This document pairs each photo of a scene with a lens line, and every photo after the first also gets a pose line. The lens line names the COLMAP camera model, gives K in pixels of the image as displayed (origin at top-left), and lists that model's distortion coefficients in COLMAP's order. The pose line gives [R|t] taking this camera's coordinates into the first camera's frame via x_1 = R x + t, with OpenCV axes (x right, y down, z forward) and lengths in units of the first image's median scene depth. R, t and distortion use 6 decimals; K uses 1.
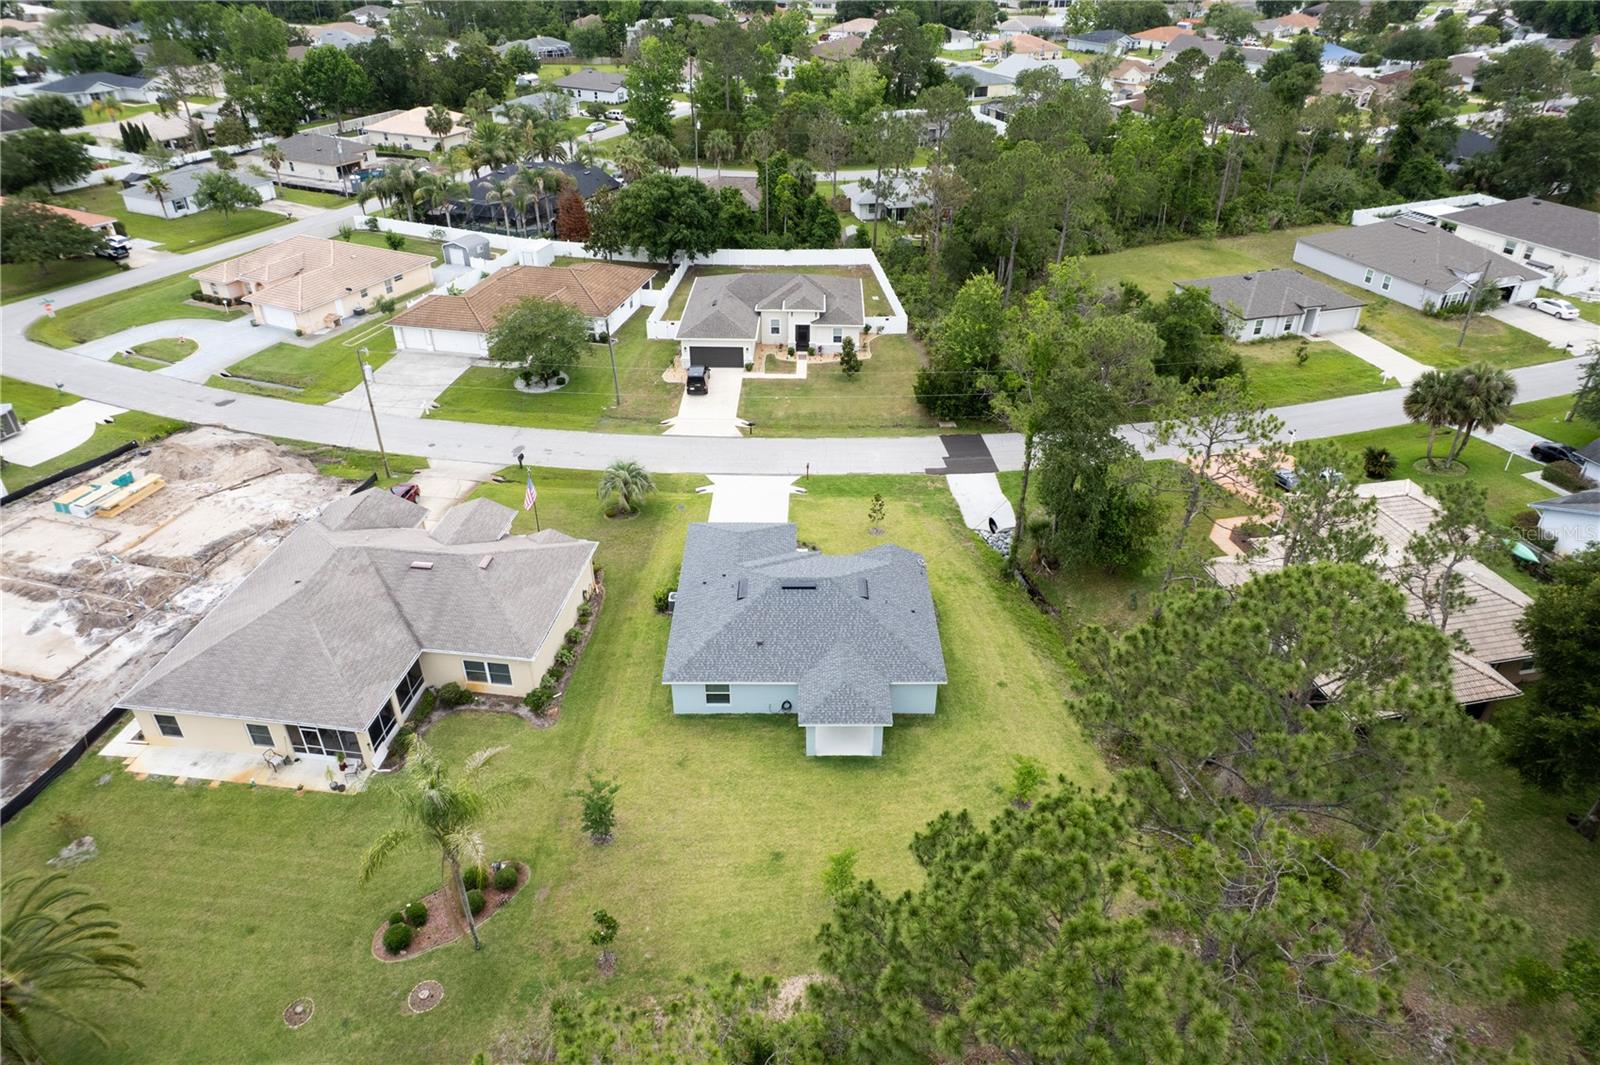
lens RADIAL K [[1019.0, 0, 805.5], [0, 1019.0, 531.2], [0, 0, 1]] dist [-0.077318, 0.073709]
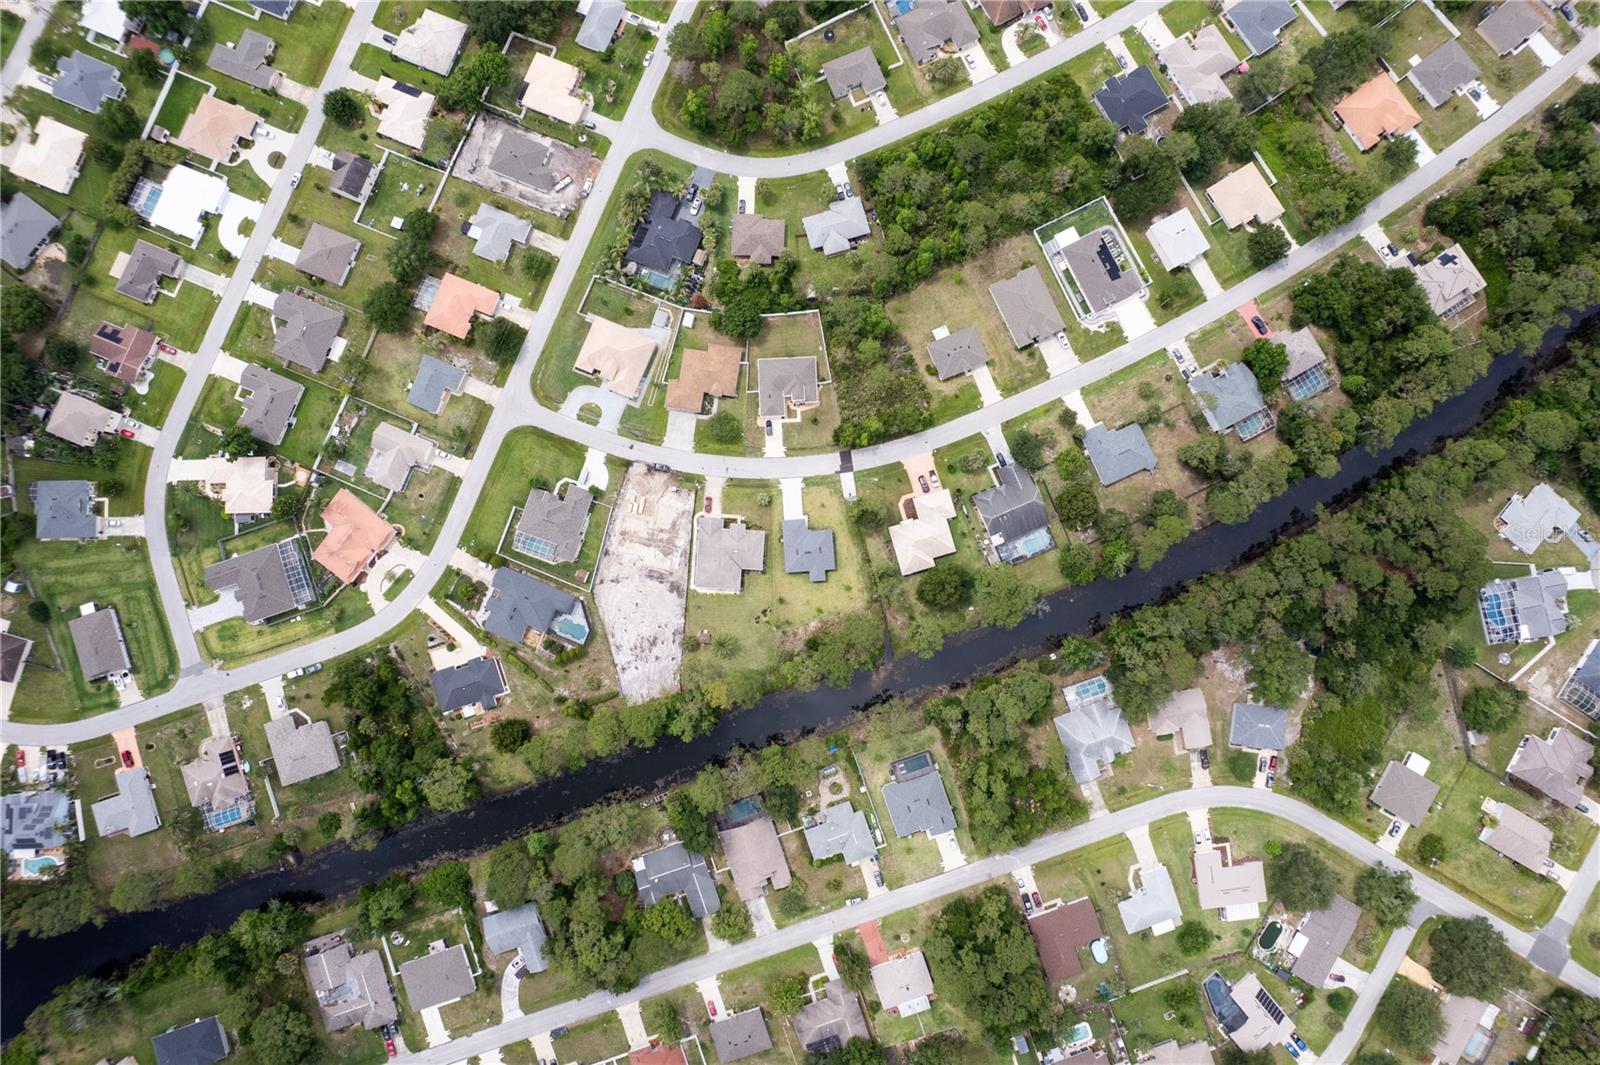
lens RADIAL K [[1019.0, 0, 805.5], [0, 1019.0, 531.2], [0, 0, 1]] dist [-0.077318, 0.073709]
pose [[0.997685, -0.067871, -0.004379, 0.010572], [0.043354, 0.585044, 0.809842, -4.312016], [-0.052403, -0.808156, 0.586632, -2.040297]]
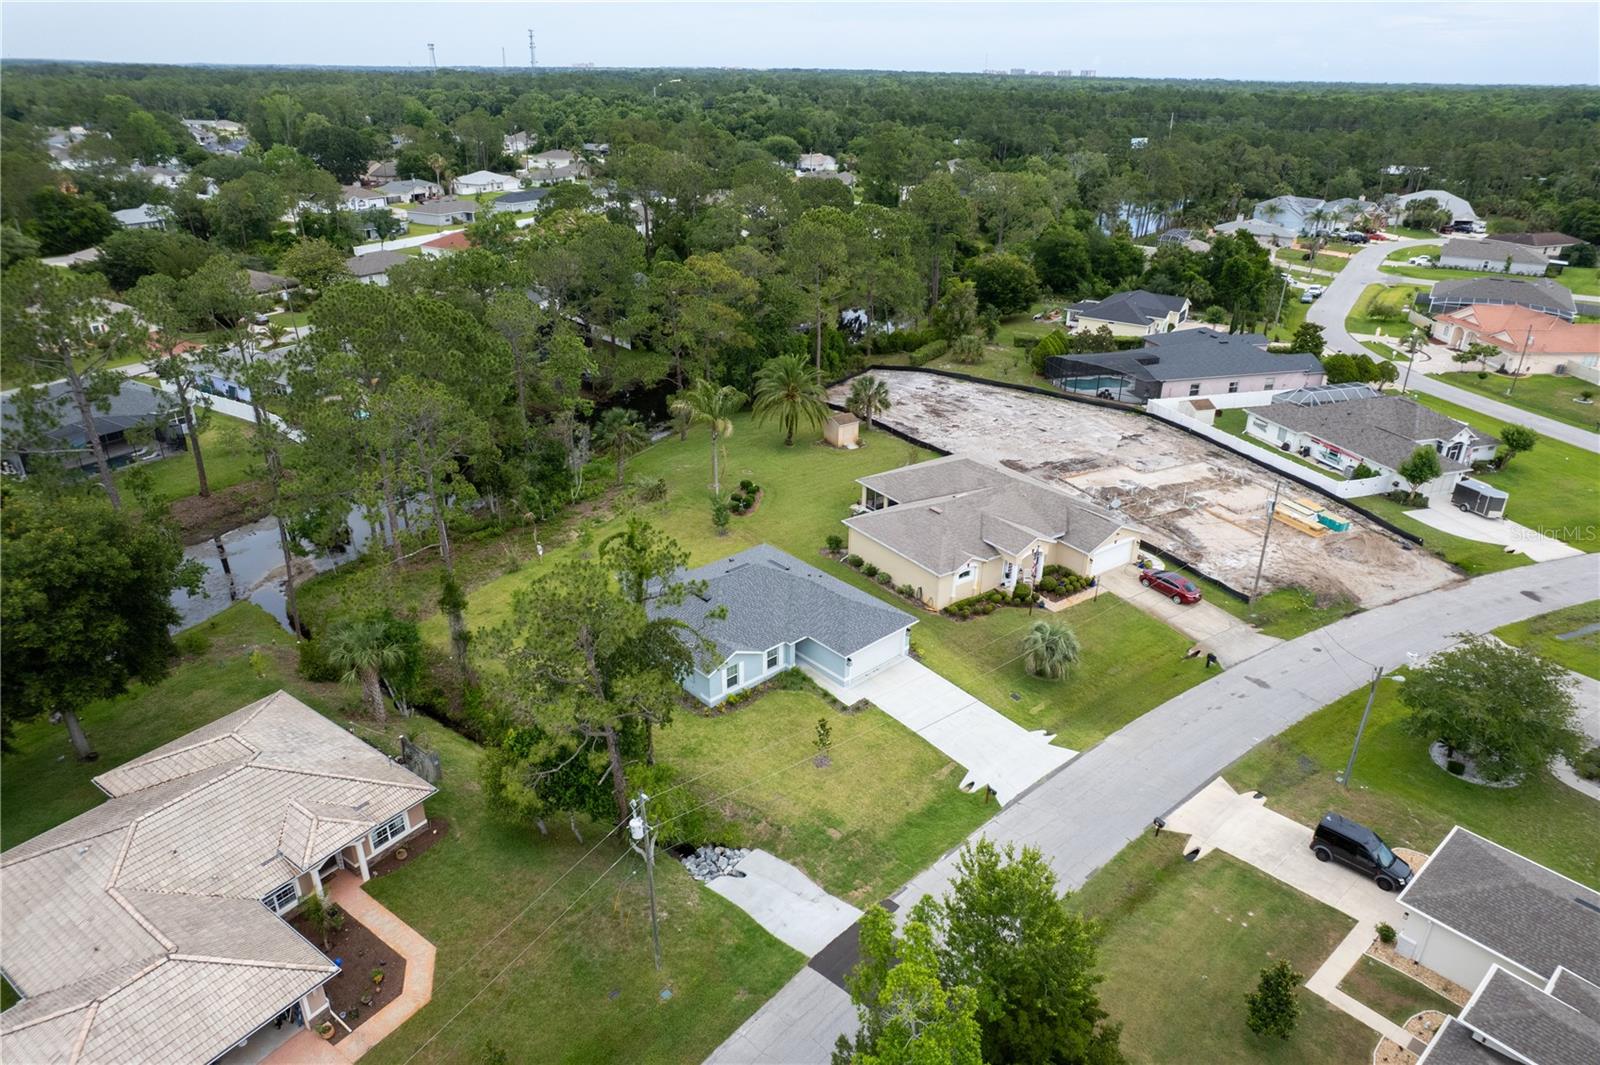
lens RADIAL K [[1019.0, 0, 805.5], [0, 1019.0, 531.2], [0, 0, 1]] dist [-0.077318, 0.073709]
pose [[-0.738106, 0.269768, -0.618405, 0.674753], [-0.373601, 0.599805, 0.707571, -0.863870], [0.561802, 0.753299, -0.341934, 1.410034]]
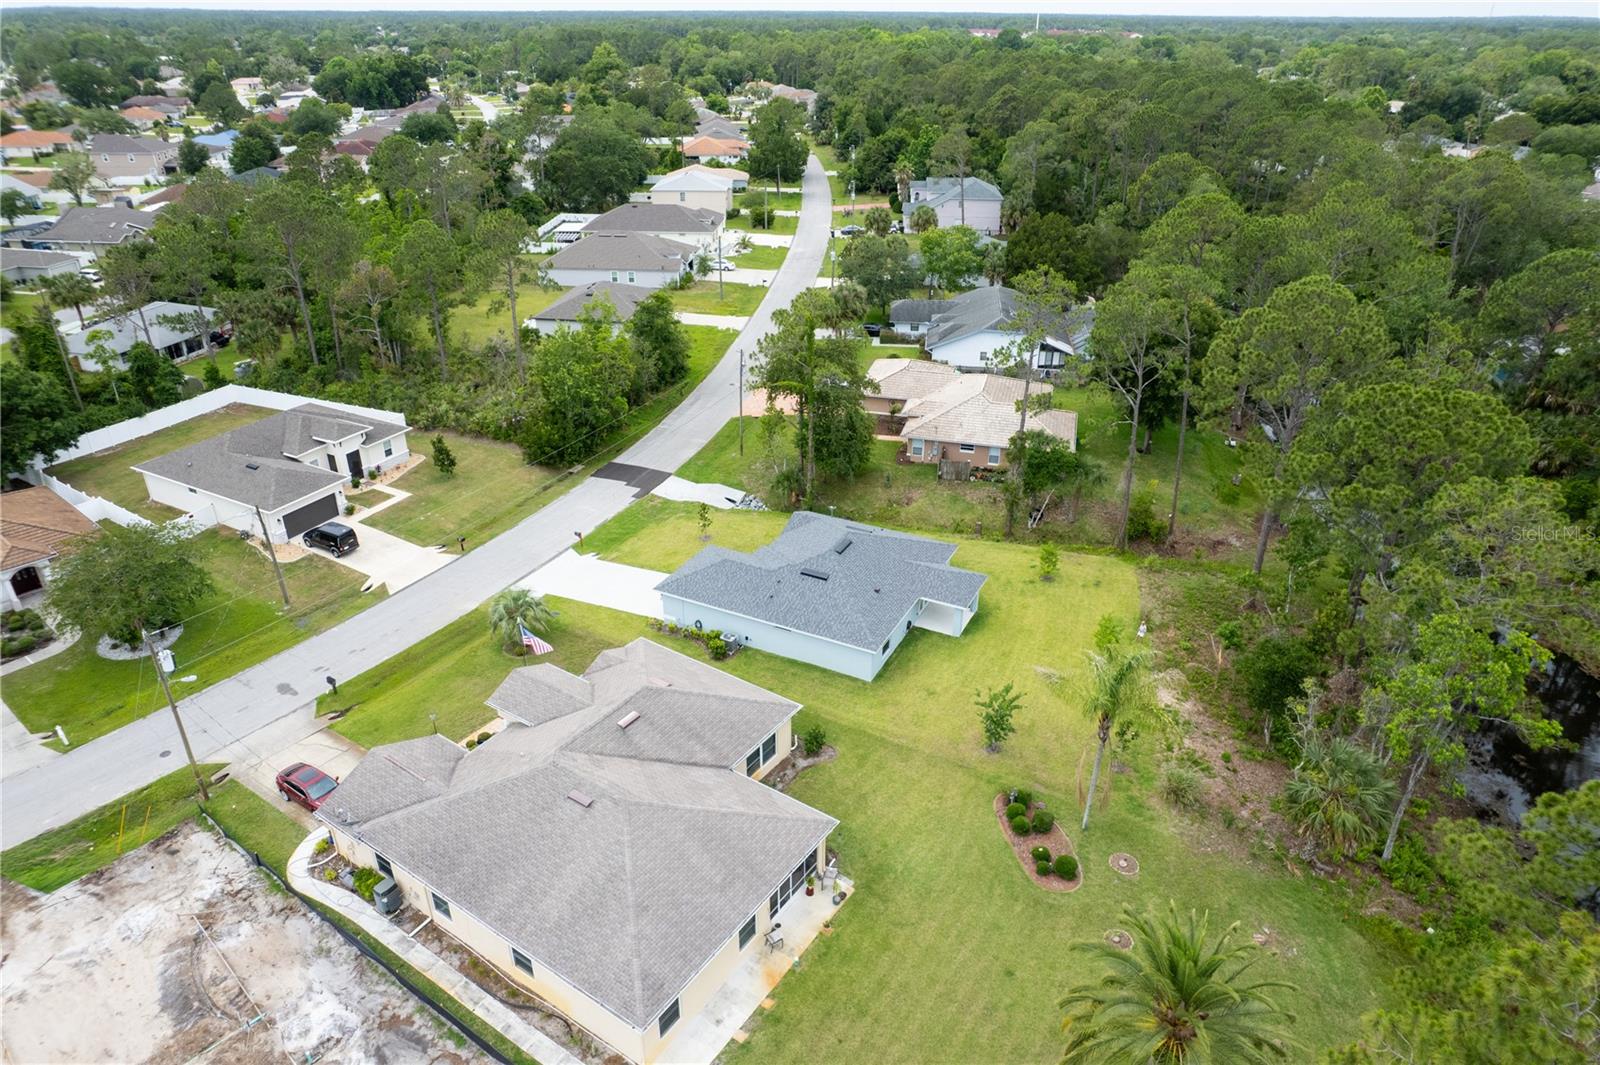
lens RADIAL K [[1019.0, 0, 805.5], [0, 1019.0, 531.2], [0, 0, 1]] dist [-0.077318, 0.073709]
pose [[0.452914, -0.411926, 0.790687, -0.942194], [0.470076, 0.863908, 0.180807, -0.194585], [-0.757560, 0.289792, 0.584913, 0.327598]]
